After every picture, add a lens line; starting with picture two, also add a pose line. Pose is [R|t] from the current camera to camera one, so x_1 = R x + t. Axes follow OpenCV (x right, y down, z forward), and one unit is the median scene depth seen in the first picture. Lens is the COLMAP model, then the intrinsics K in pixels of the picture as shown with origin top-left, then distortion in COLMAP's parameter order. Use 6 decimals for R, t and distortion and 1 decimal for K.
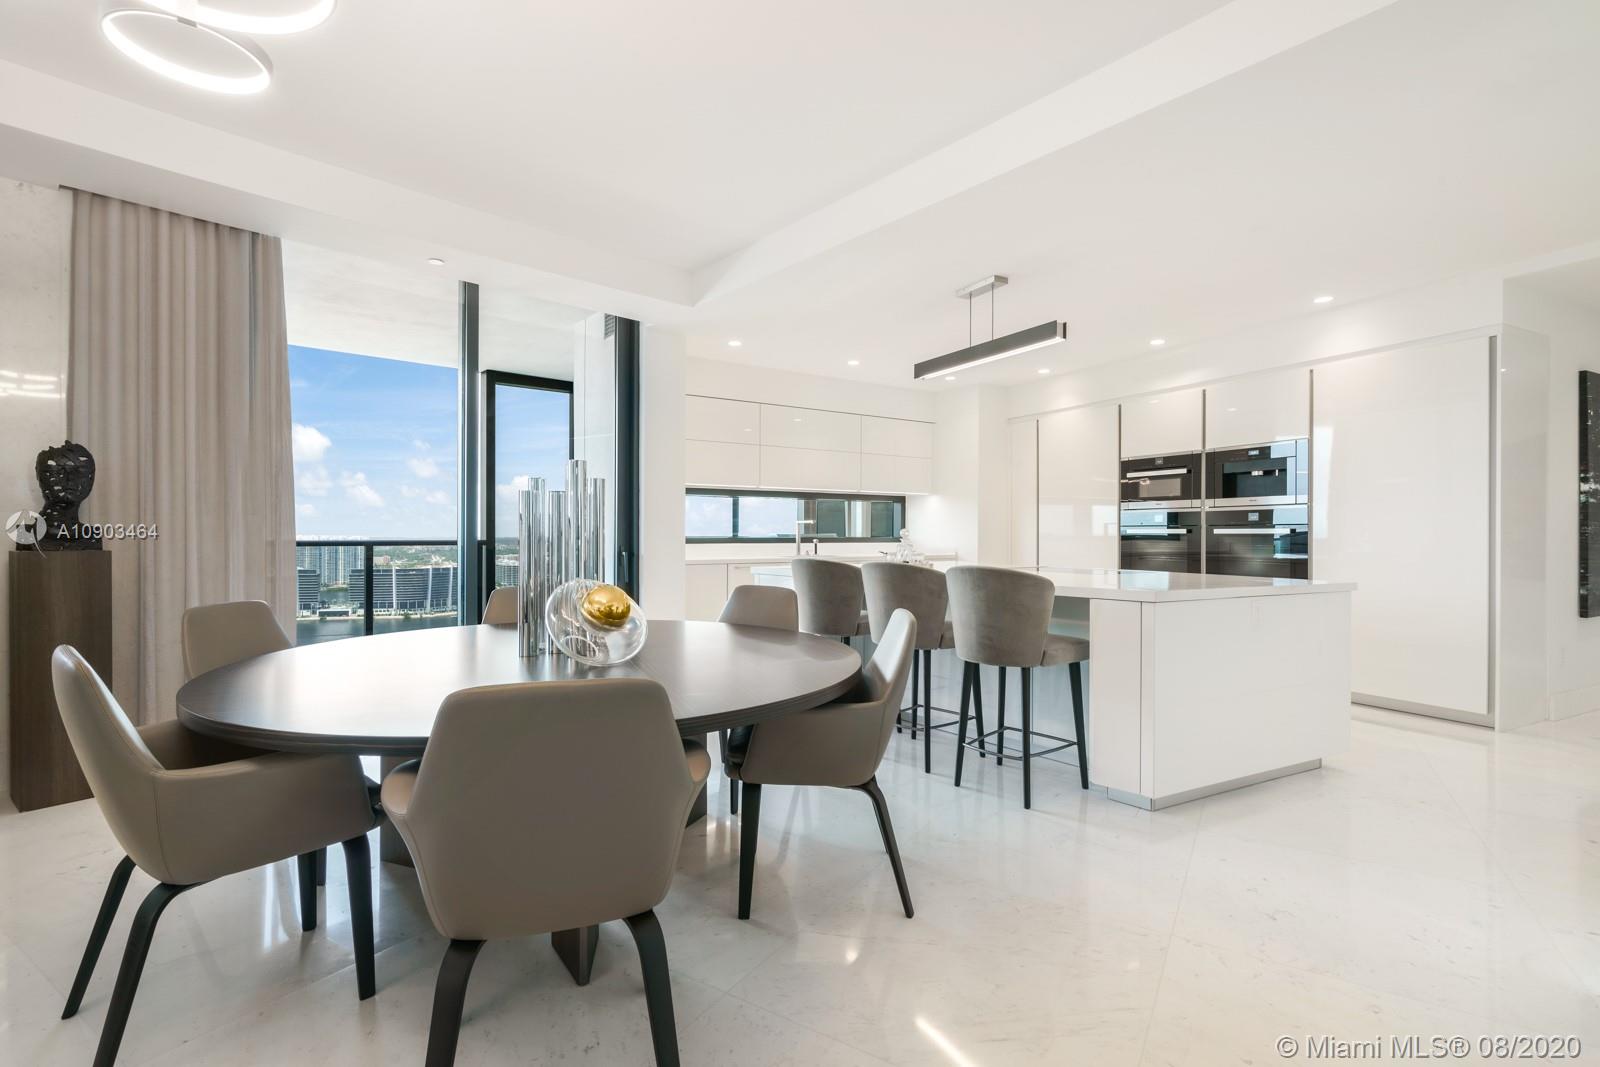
lens RADIAL K [[718.8, 0, 795.0], [0, 718.8, 535.4], [0, 0, 1]] dist [-0.000501, 0.000922]
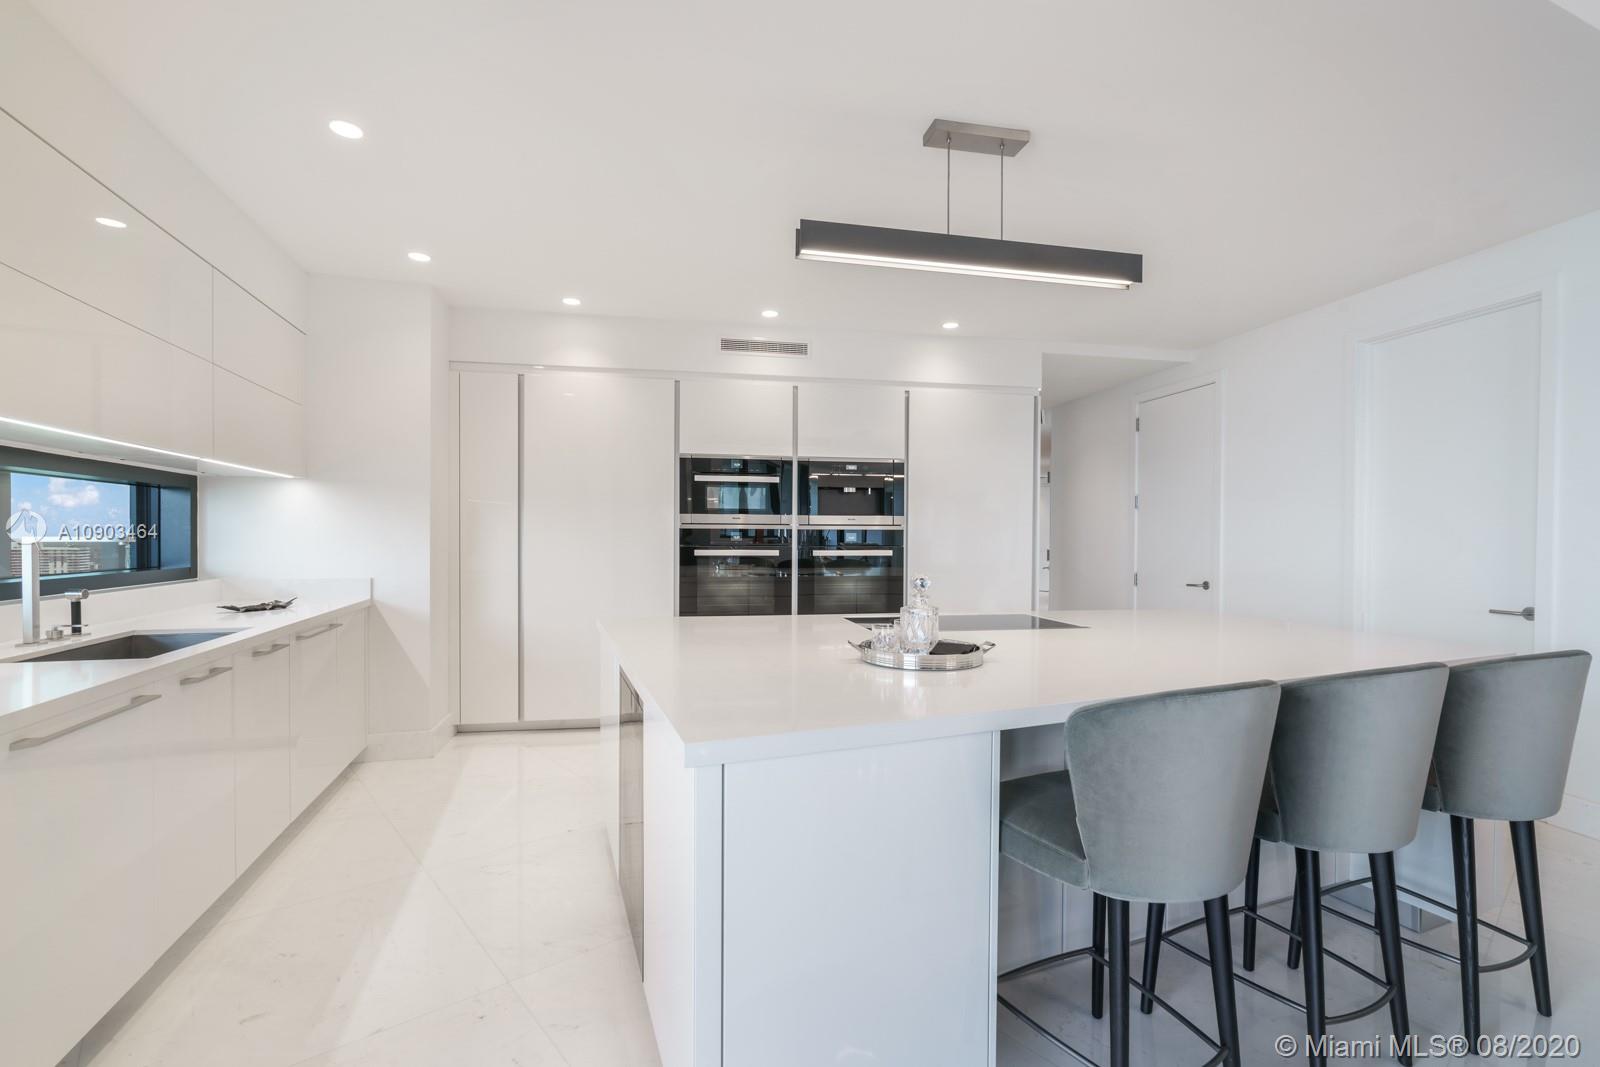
lens RADIAL K [[726.3, 0, 793.0], [0, 726.3, 537.8], [0, 0, 1]] dist [-0.002525, 0.000289]
pose [[0.312894, -0.002720, 0.949784, -0.242471], [-0.002691, 0.999989, 0.003750, -0.026650], [-0.949784, -0.003730, 0.312884, 0.728697]]
